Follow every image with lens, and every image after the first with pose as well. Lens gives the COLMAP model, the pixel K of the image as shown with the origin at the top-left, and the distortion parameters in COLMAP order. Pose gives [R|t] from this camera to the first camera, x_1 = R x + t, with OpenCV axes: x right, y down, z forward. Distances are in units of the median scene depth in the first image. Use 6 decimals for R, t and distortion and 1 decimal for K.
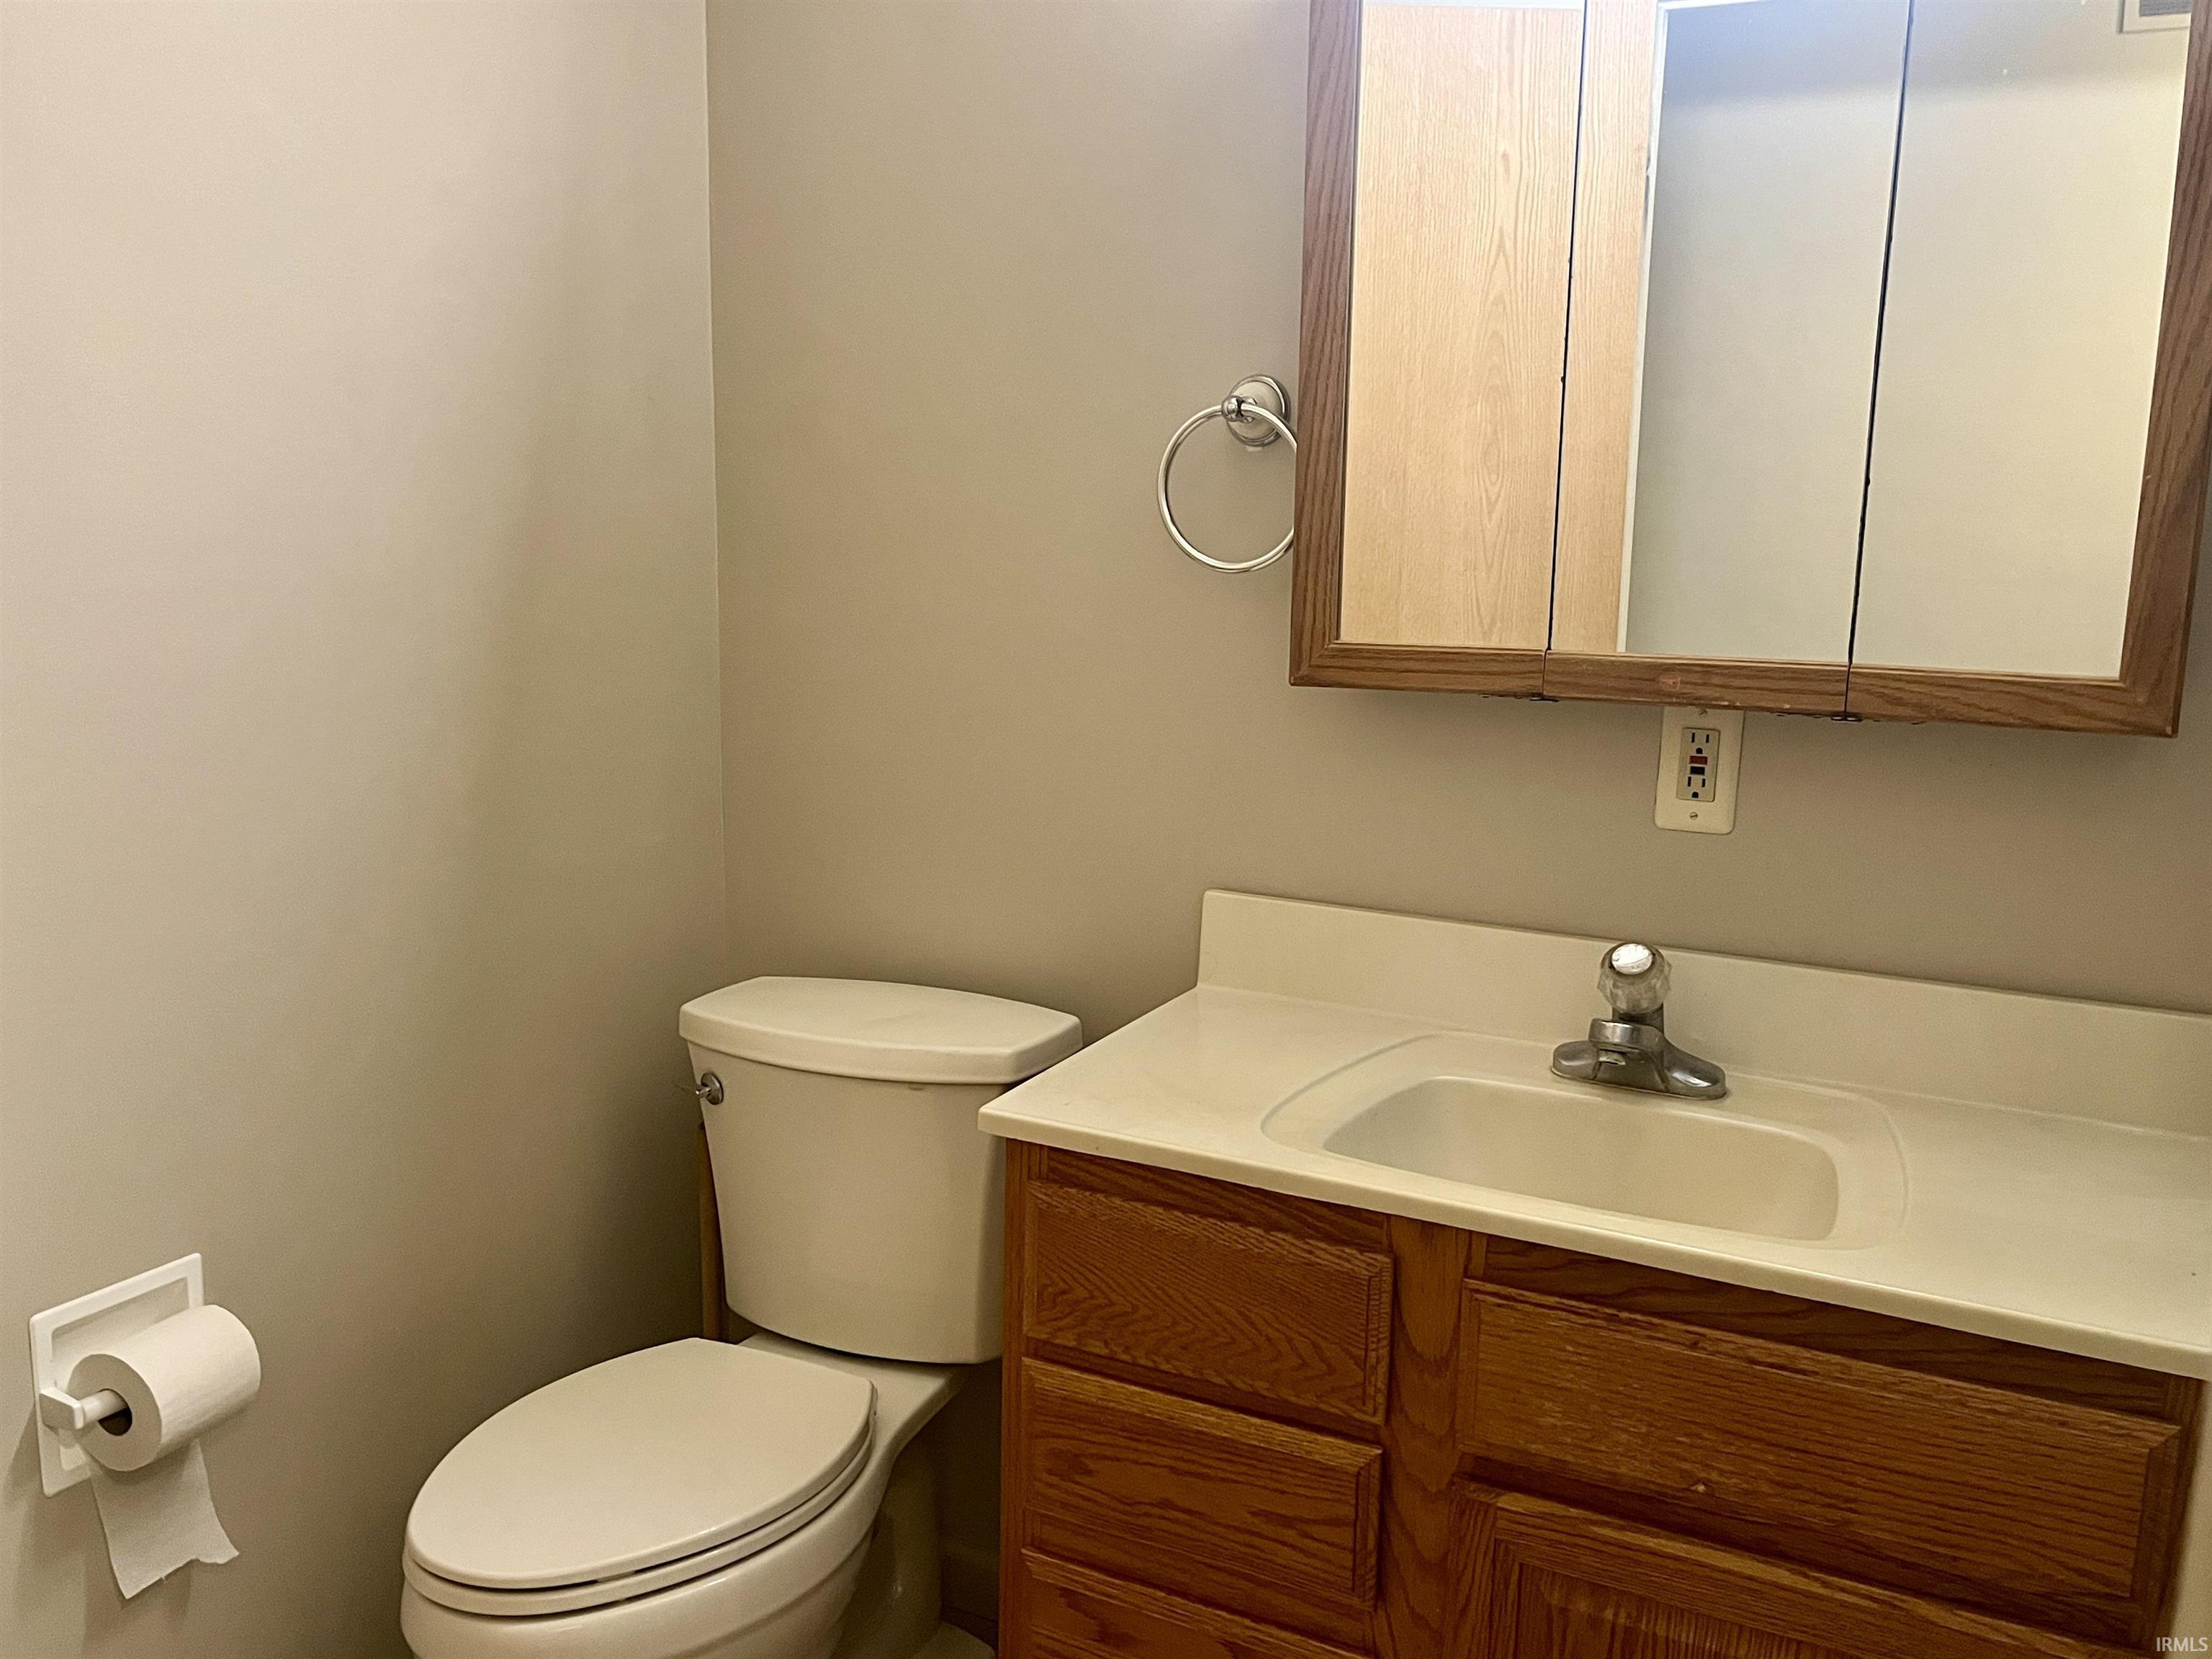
lens RADIAL K [[1946.4, 0, 1118.8], [0, 1946.4, 828.0], [0, 0, 1]] dist [0.050033, -0.048805]
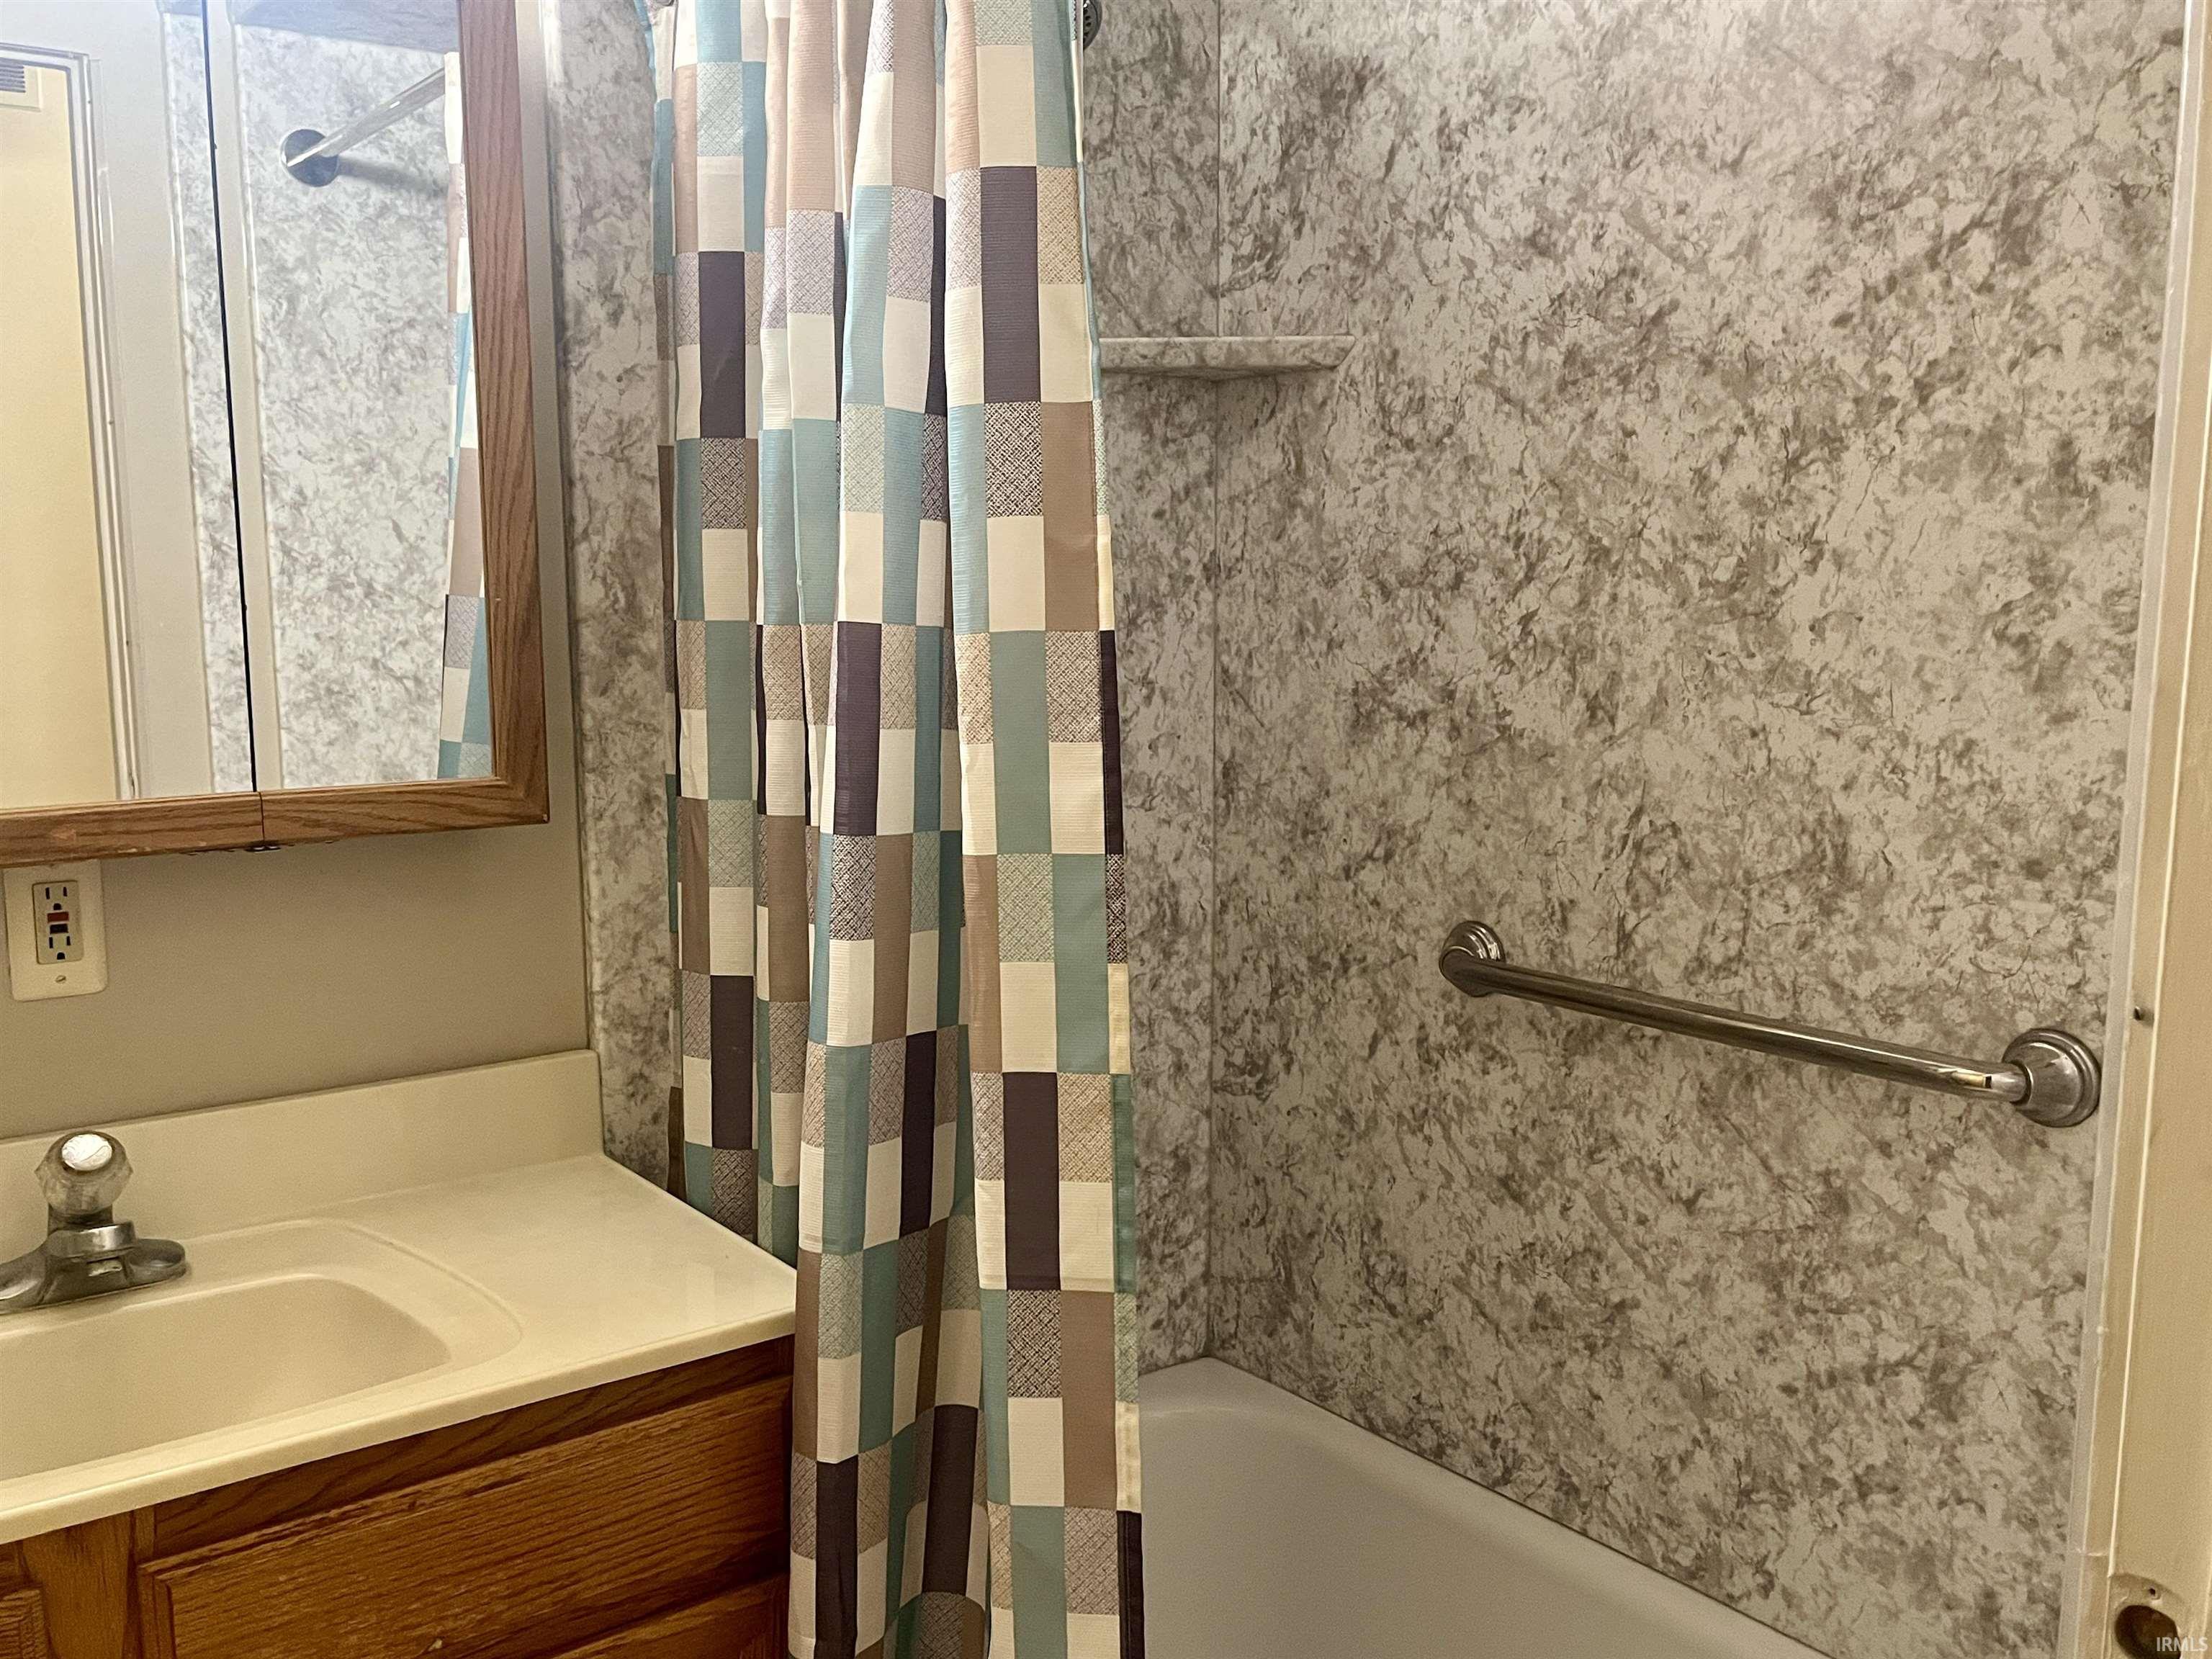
lens RADIAL K [[1946.4, 0, 1103.7], [0, 1946.4, 837.9], [0, 0, 1]] dist [0.050033, -0.048805]
pose [[0.409068, -0.143497, 0.901150, -0.351911], [0.158191, 0.983757, 0.084841, -0.080549], [-0.898687, 0.107848, 0.425123, 0.214700]]
